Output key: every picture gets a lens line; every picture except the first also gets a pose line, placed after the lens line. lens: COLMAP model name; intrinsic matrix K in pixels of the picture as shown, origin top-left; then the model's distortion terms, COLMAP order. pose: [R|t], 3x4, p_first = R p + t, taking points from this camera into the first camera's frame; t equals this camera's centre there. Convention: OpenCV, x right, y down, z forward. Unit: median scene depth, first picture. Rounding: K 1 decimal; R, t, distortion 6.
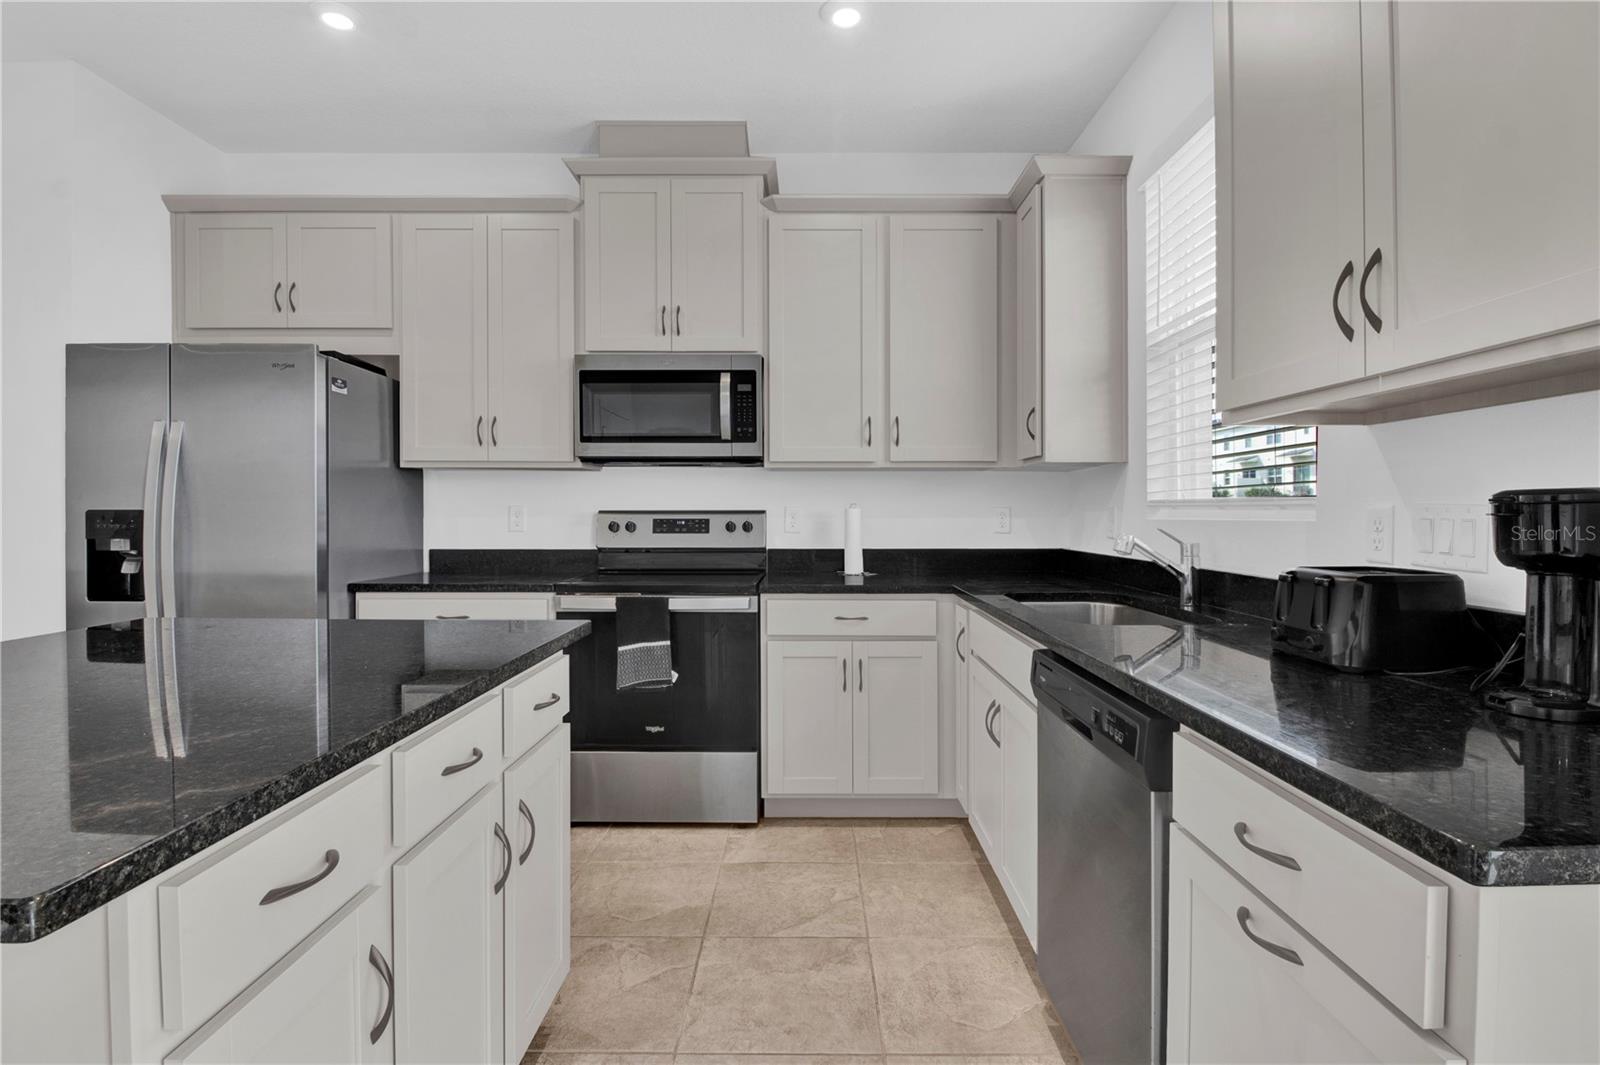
lens RADIAL K [[764.2, 0, 806.9], [0, 764.2, 513.1], [0, 0, 1]] dist [-0.012832, 0.000003]
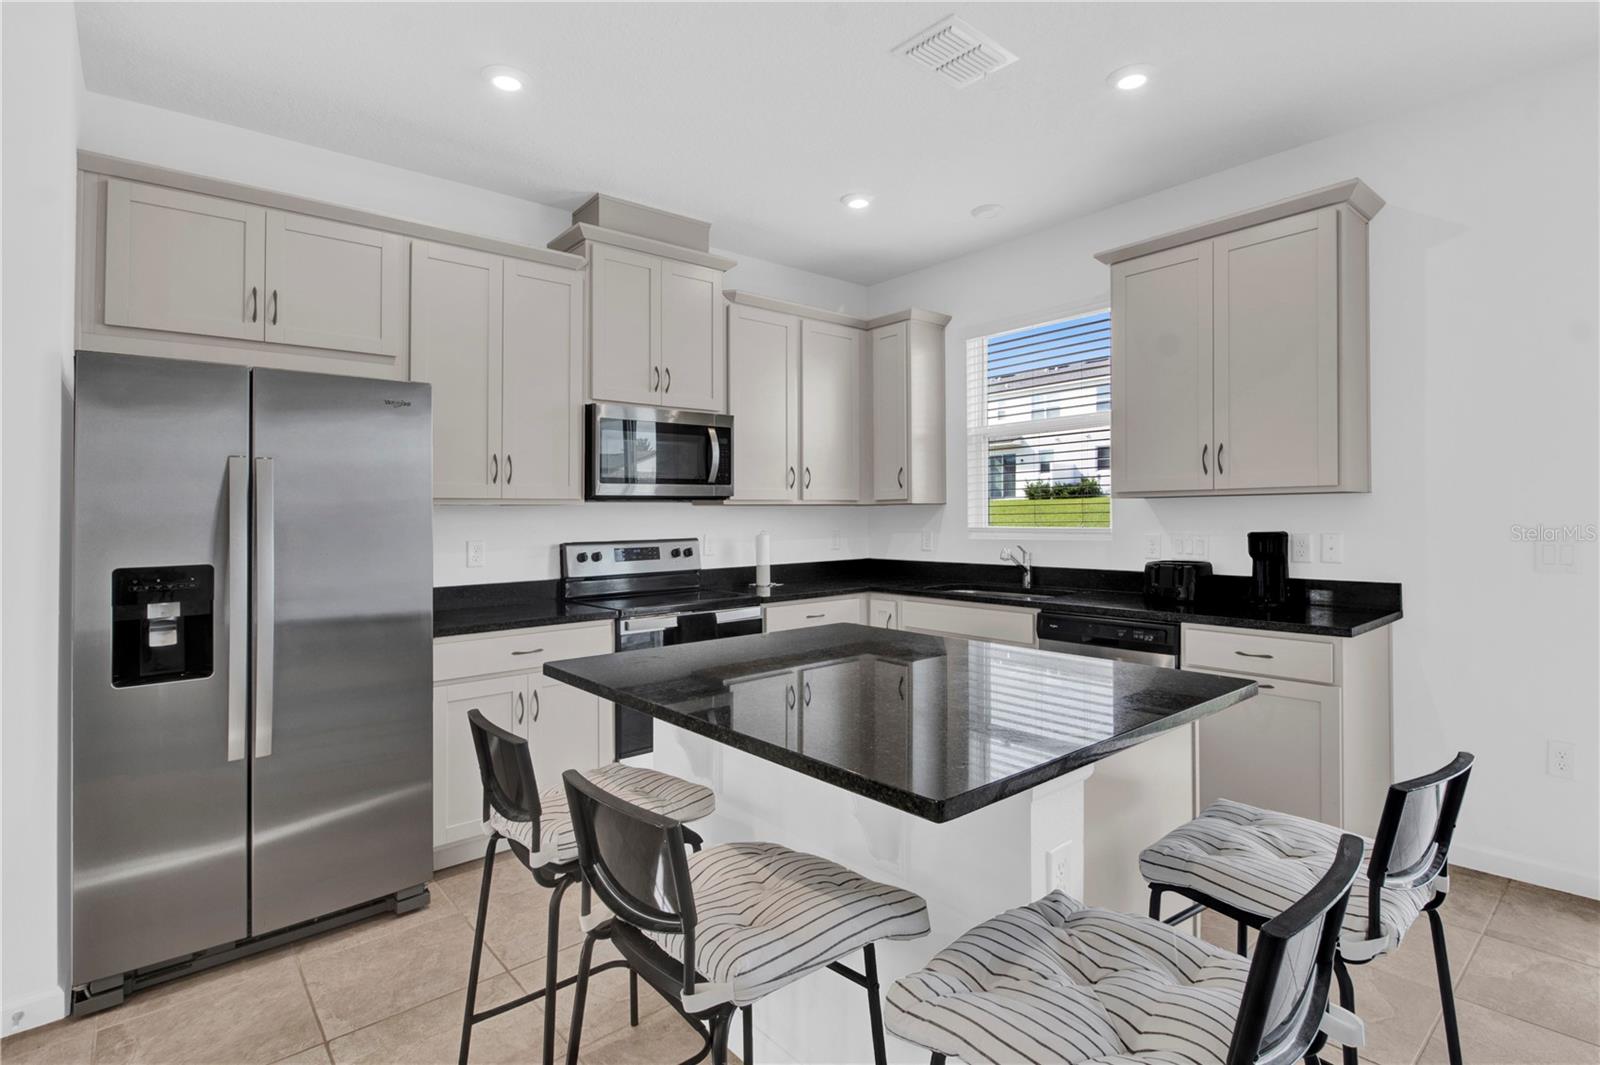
lens RADIAL K [[764.2, 0, 806.9], [0, 764.2, 513.1], [0, 0, 1]] dist [-0.012832, 0.000003]
pose [[0.756627, -0.008252, 0.653795, -0.841498], [0.013859, 0.999898, -0.003418, -0.043171], [-0.653700, 0.011647, 0.756664, -0.033695]]
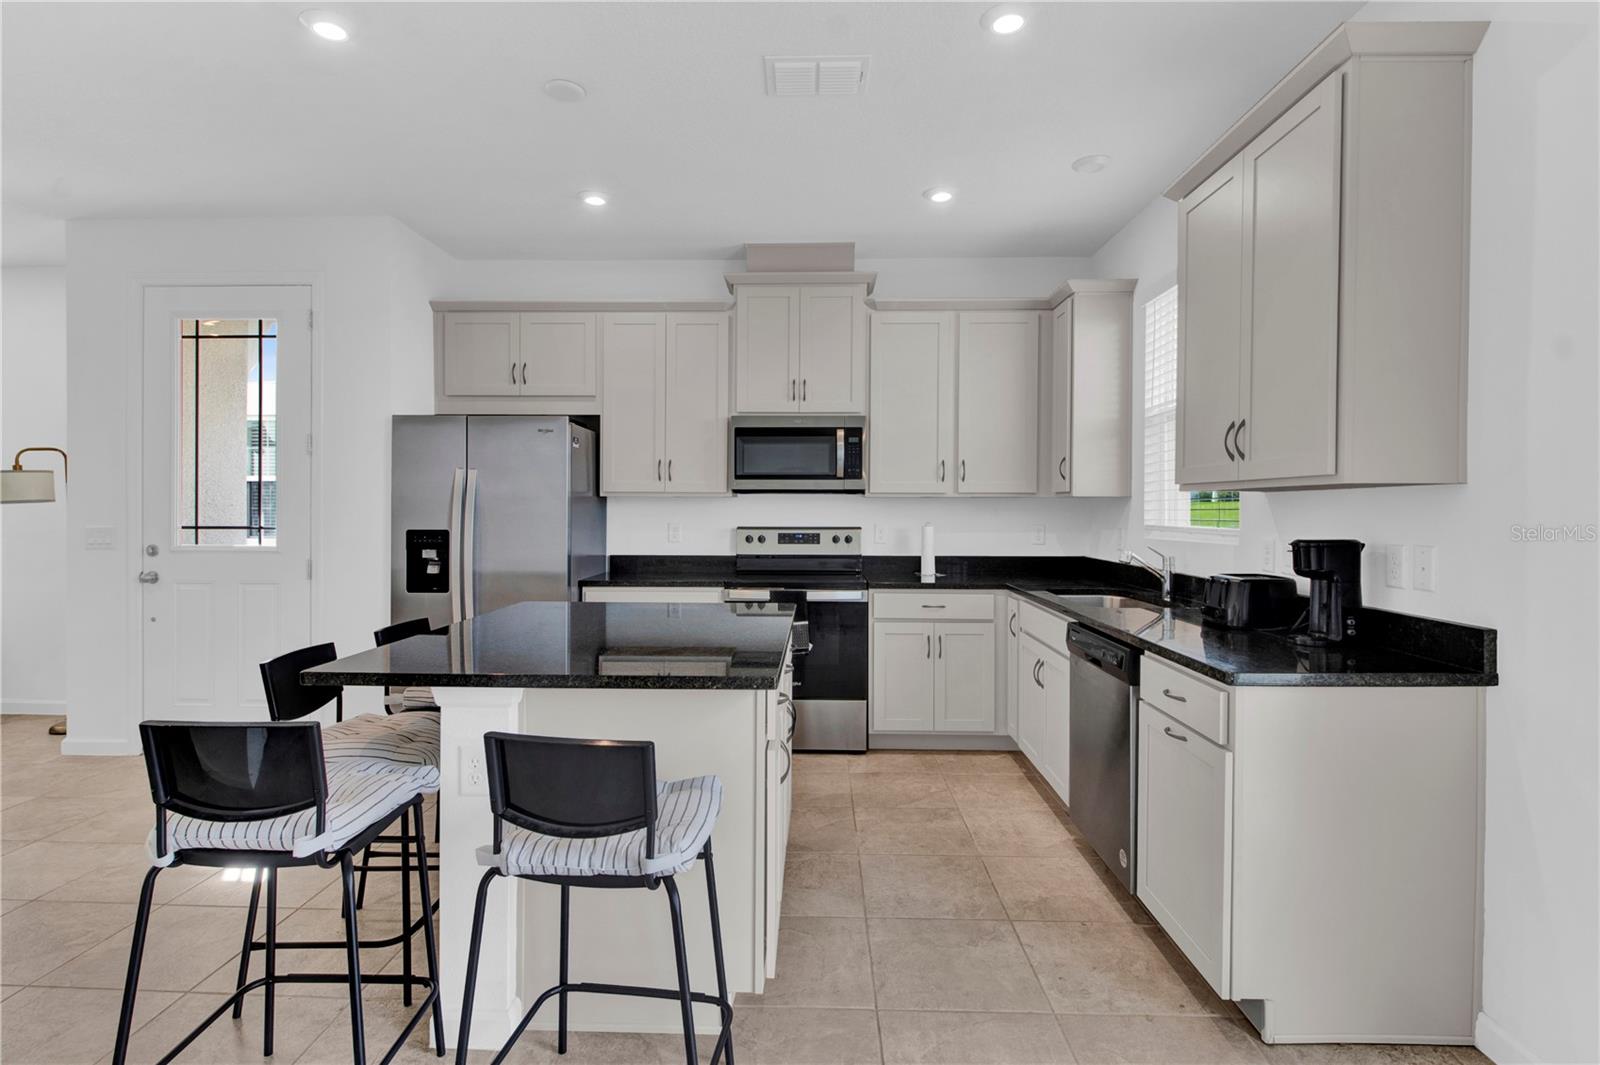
lens RADIAL K [[784.0, 0, 806.1], [0, 784.0, 521.5], [0, 0, 1]] dist [-0.000873, -0.000240]
pose [[0.999883, 0.002905, -0.015050, -0.154205], [-0.002670, 0.999875, 0.015565, -0.040626], [0.015093, -0.015523, 0.999766, -0.443515]]
